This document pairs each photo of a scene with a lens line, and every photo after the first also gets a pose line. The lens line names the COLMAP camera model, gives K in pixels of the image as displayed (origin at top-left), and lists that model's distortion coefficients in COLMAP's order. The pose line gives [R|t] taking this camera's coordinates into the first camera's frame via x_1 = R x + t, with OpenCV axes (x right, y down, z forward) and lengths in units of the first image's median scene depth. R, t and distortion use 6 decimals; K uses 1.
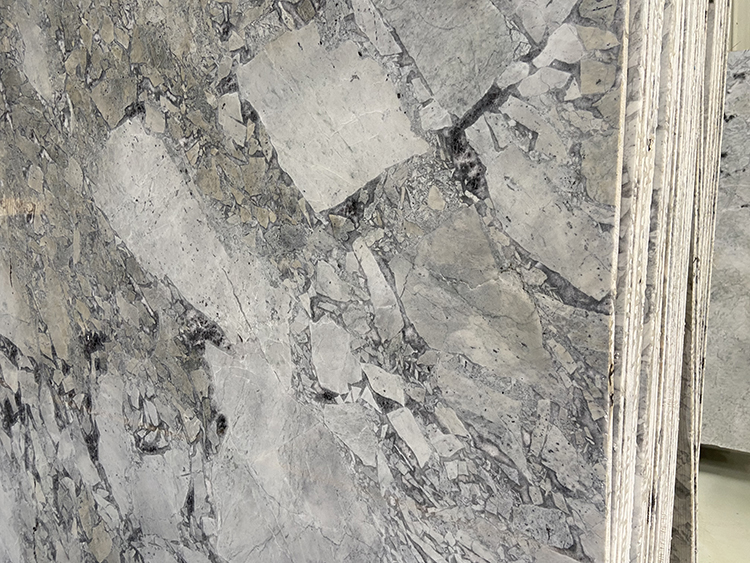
lens RADIAL K [[569.5, 0, 376.5], [0, 569.5, 277.5], [0, 0, 1]] dist [0.129098, -0.171762]
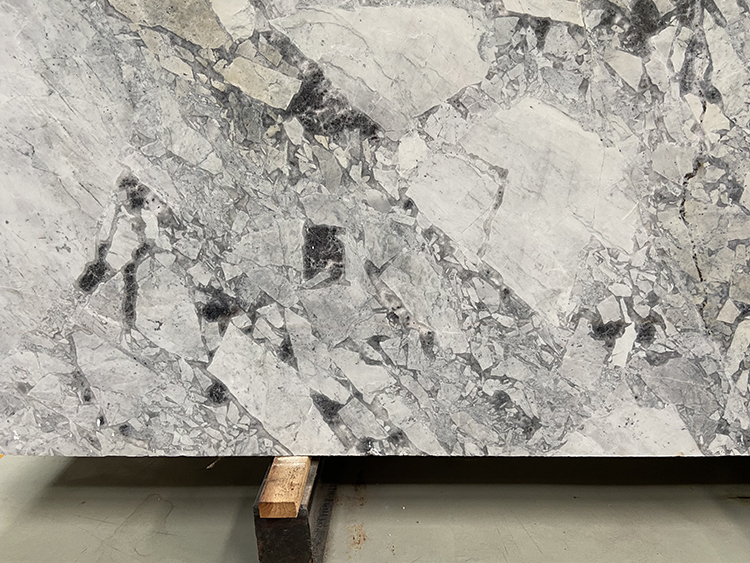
lens RADIAL K [[569.5, 0, 376.5], [0, 569.5, 277.5], [0, 0, 1]] dist [0.129098, -0.171762]
pose [[0.855937, -0.131541, 0.500069, -1.930450], [0.067162, 0.987191, 0.144719, 0.620522], [-0.512700, -0.090285, 0.853807, 0.807596]]
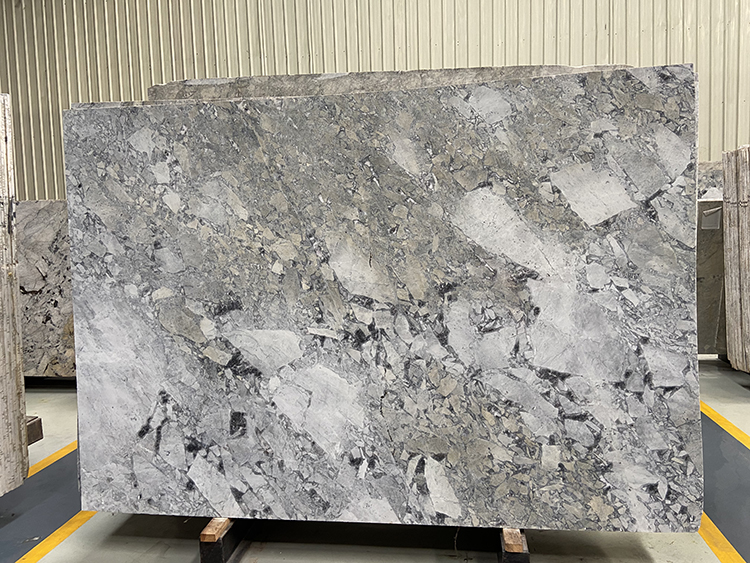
lens RADIAL K [[569.5, 0, 376.5], [0, 569.5, 277.5], [0, 0, 1]] dist [0.129098, -0.171762]
pose [[0.897551, -0.017333, 0.440569, -2.050001], [0.049405, 0.996888, -0.061431, 0.235709], [-0.438133, 0.076904, 0.895614, -0.969005]]
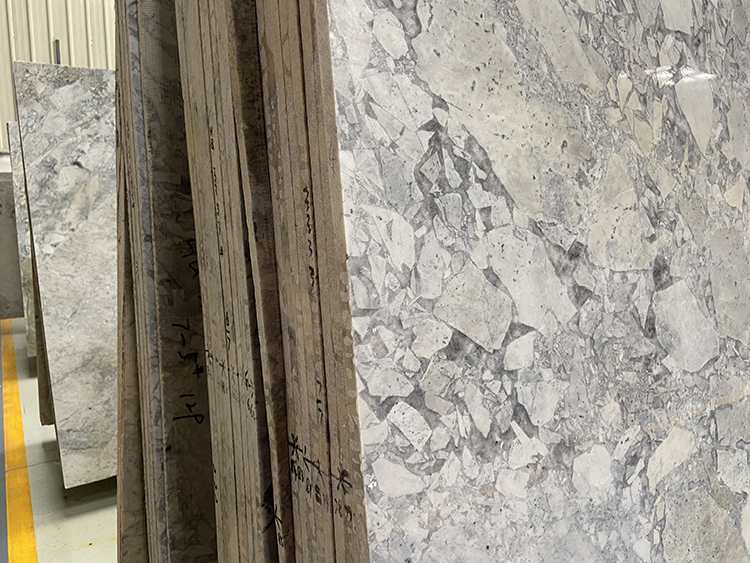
lens RADIAL K [[569.5, 0, 376.5], [0, 569.5, 277.5], [0, 0, 1]] dist [0.129098, -0.171762]
pose [[0.397037, -0.084491, 0.913905, -2.565151], [0.124811, 0.991474, 0.037440, -0.210561], [-0.909277, 0.099200, 0.404197, 2.020820]]
